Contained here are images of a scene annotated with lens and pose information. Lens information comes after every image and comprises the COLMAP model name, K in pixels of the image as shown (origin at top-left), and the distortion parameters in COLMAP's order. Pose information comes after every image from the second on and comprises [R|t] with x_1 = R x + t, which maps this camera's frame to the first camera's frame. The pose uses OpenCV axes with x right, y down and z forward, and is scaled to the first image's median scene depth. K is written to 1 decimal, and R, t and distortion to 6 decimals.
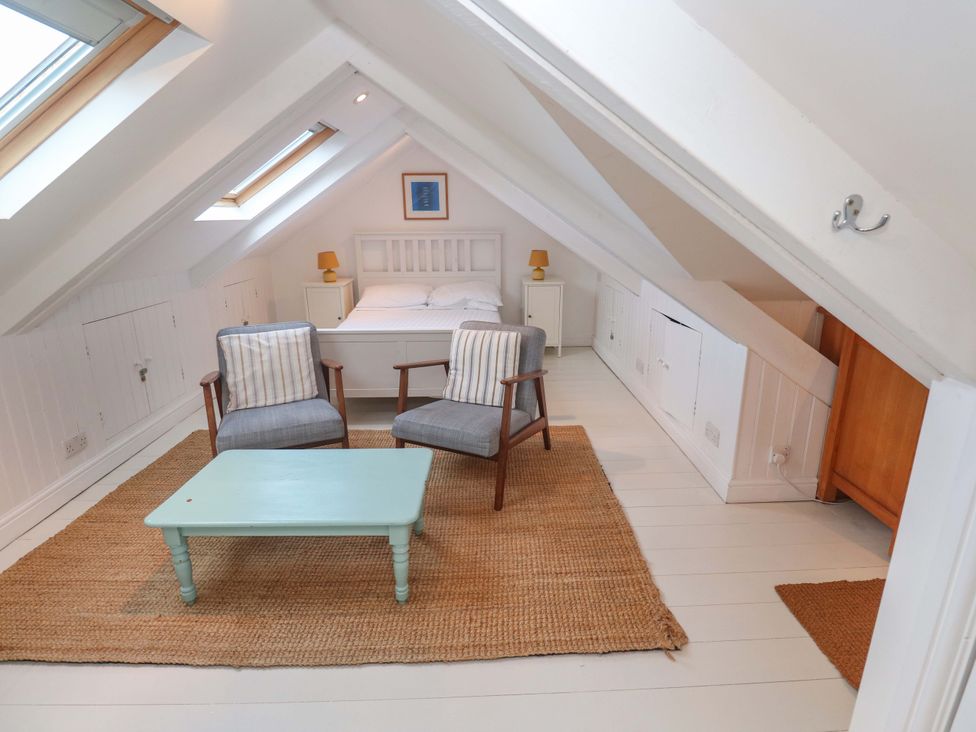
lens RADIAL K [[509.0, 0, 508.1], [0, 509.0, 356.8], [0, 0, 1]] dist [0.001373, -0.014274]
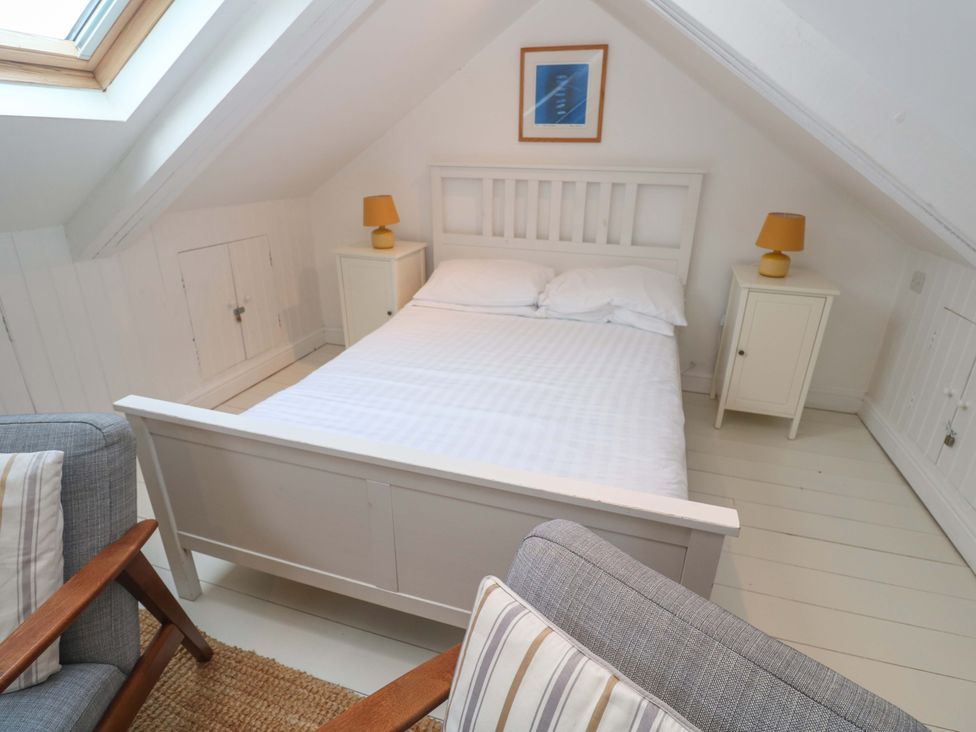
lens RADIAL K [[507.5, 0, 504.8], [0, 507.5, 353.5], [0, 0, 1]] dist [0.003668, -0.013301]
pose [[0.943453, 0.141017, -0.300019, -0.024650], [-0.108796, 0.986598, 0.121603, -0.113561], [0.313147, -0.082086, 0.946151, 0.478552]]
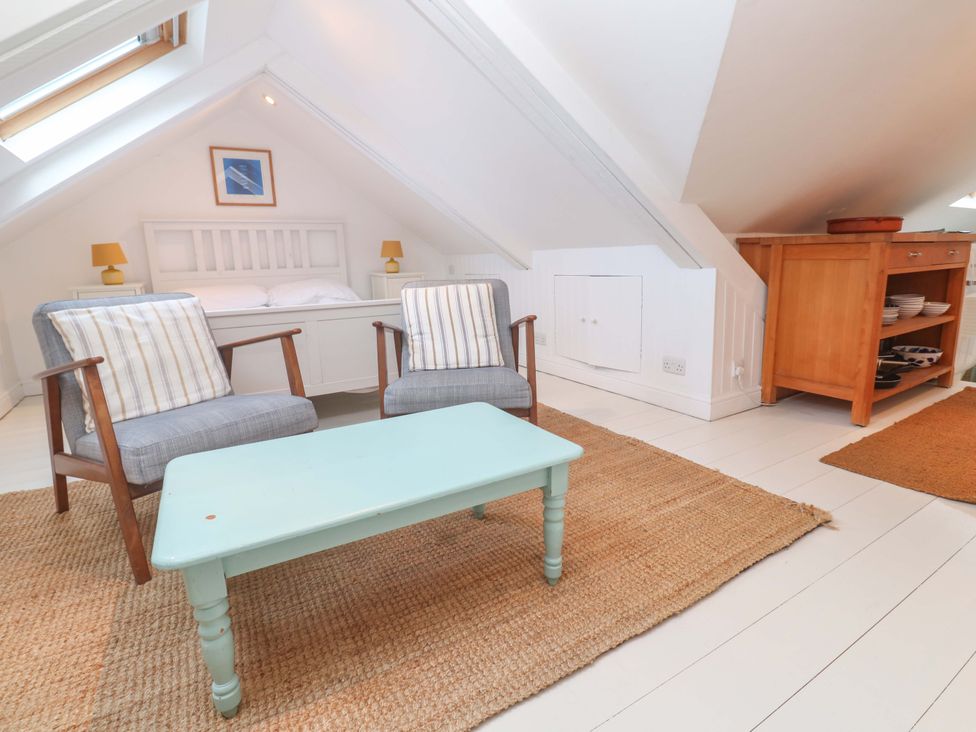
lens RADIAL K [[507.5, 0, 504.8], [0, 507.5, 353.5], [0, 0, 1]] dist [0.003668, -0.013301]
pose [[0.868763, -0.113198, 0.482117, -0.225847], [0.157770, 0.986064, -0.052777, 0.071258], [-0.469424, 0.121914, 0.874516, 0.135175]]
